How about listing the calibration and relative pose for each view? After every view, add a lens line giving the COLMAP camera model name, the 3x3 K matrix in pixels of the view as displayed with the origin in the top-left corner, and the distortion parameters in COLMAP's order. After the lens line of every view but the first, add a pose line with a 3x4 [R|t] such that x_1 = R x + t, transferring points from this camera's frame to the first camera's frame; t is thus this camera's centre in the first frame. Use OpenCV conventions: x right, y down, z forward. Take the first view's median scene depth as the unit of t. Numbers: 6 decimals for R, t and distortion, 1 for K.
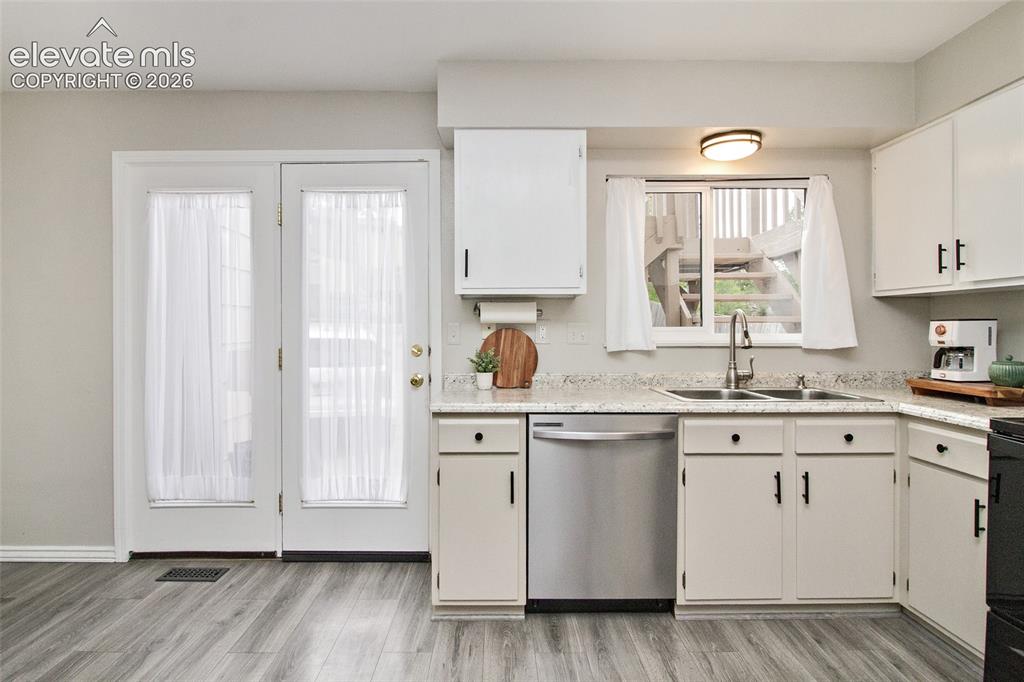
lens RADIAL K [[551.0, 0, 496.2], [0, 551.0, 328.7], [0, 0, 1]] dist [0.001925, -0.011801]
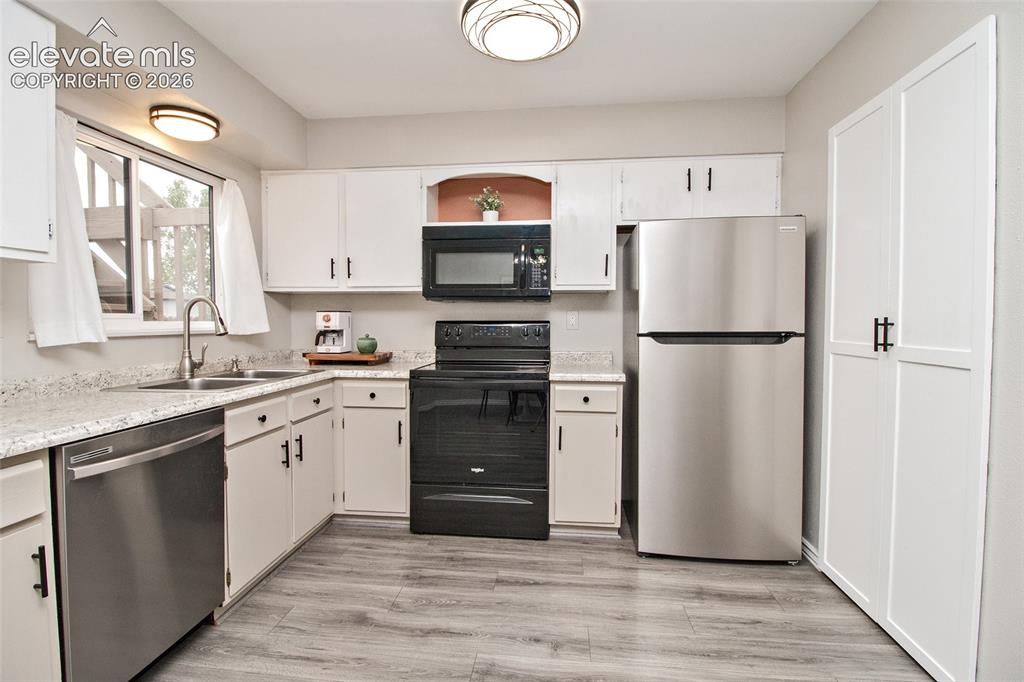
lens RADIAL K [[482.5, 0, 511.1], [0, 482.5, 334.2], [0, 0, 1]] dist [0.001311, -0.011004]
pose [[0.116188, -0.027090, 0.992858, -0.363447], [-0.000713, 0.999625, 0.027359, 0.008576], [-0.993227, -0.003887, 0.116125, 0.358009]]
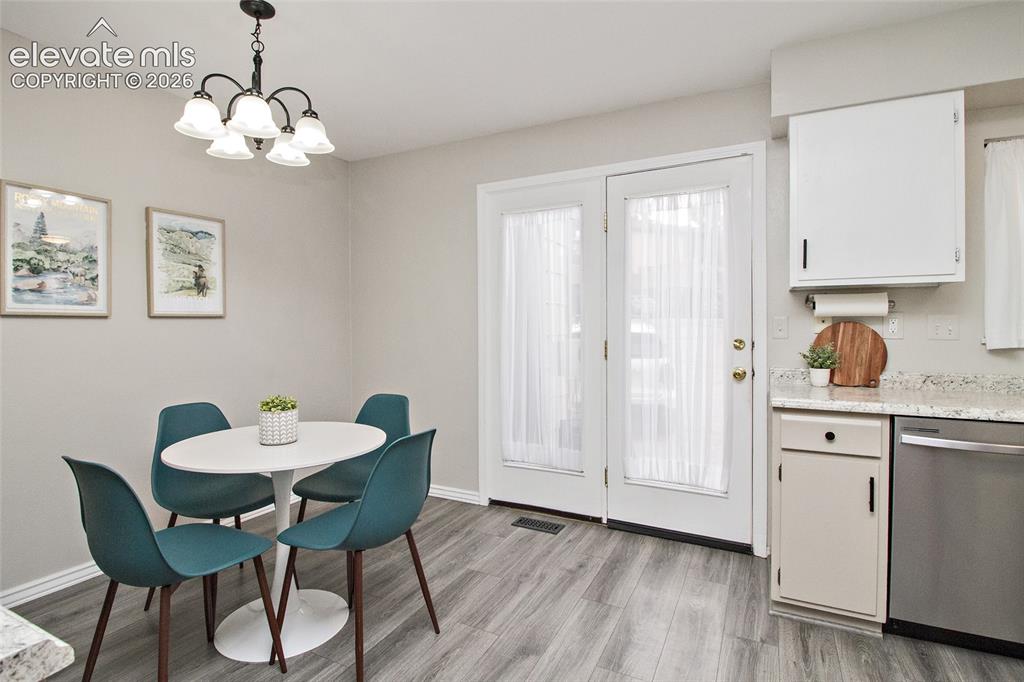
lens RADIAL K [[507.3, 0, 499.5], [0, 507.3, 330.0], [0, 0, 1]] dist [0.002541, -0.014476]
pose [[0.885103, 0.003619, -0.465381, -0.111787], [0.002517, 0.999918, 0.012562, 0.000992], [0.465388, -0.012290, 0.885022, -0.029244]]
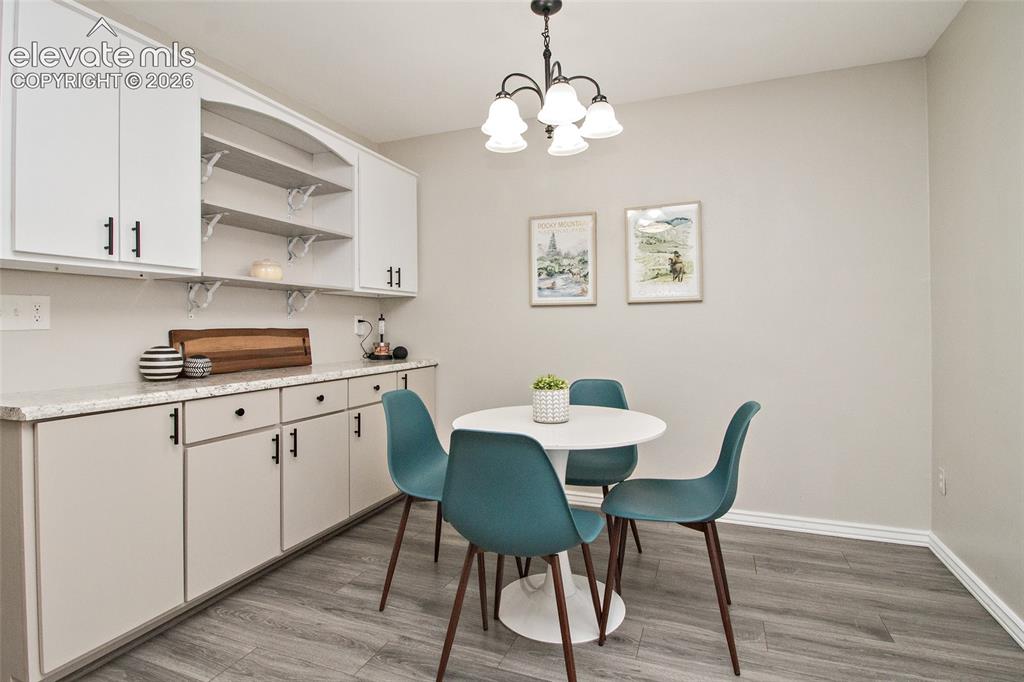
lens RADIAL K [[505.4, 0, 515.9], [0, 505.4, 324.8], [0, 0, 1]] dist [0.003367, -0.010507]
pose [[-0.356913, 0.005709, -0.934120, -0.017402], [0.013843, 0.999904, 0.000821, 0.030437], [0.934035, -0.012638, -0.356958, 0.721318]]
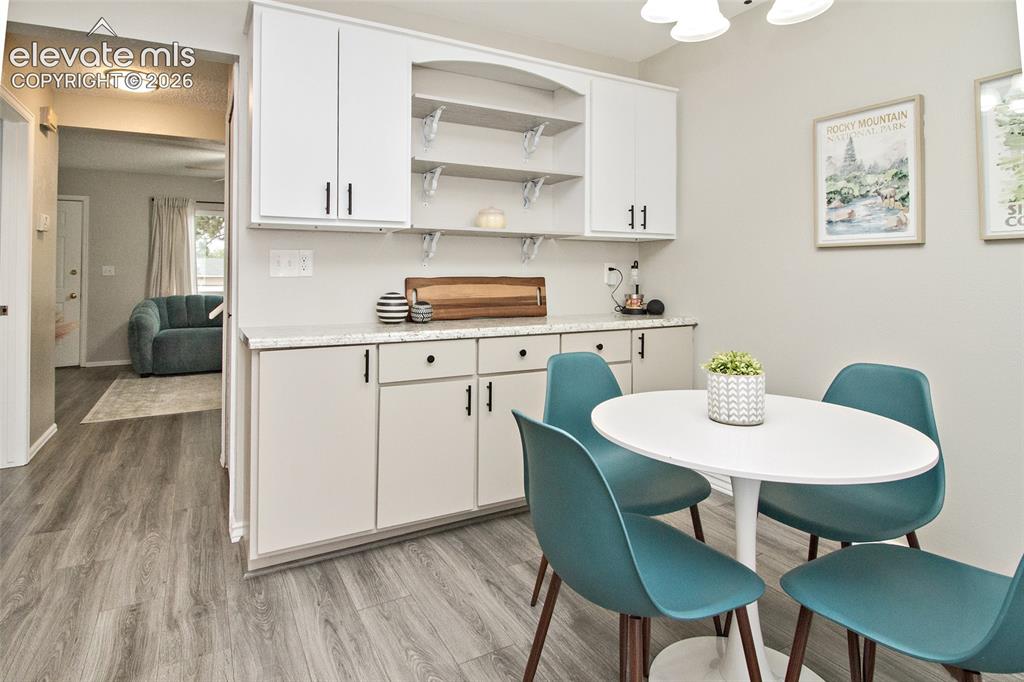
lens RADIAL K [[565.8, 0, 520.9], [0, 565.8, 264.5], [0, 0, 1]] dist [-0.000824, -0.011153]
pose [[-0.870845, -0.002093, -0.491553, -0.284833], [0.007298, 0.999826, -0.017186, 0.026678], [0.491504, -0.018554, -0.870678, 0.901682]]
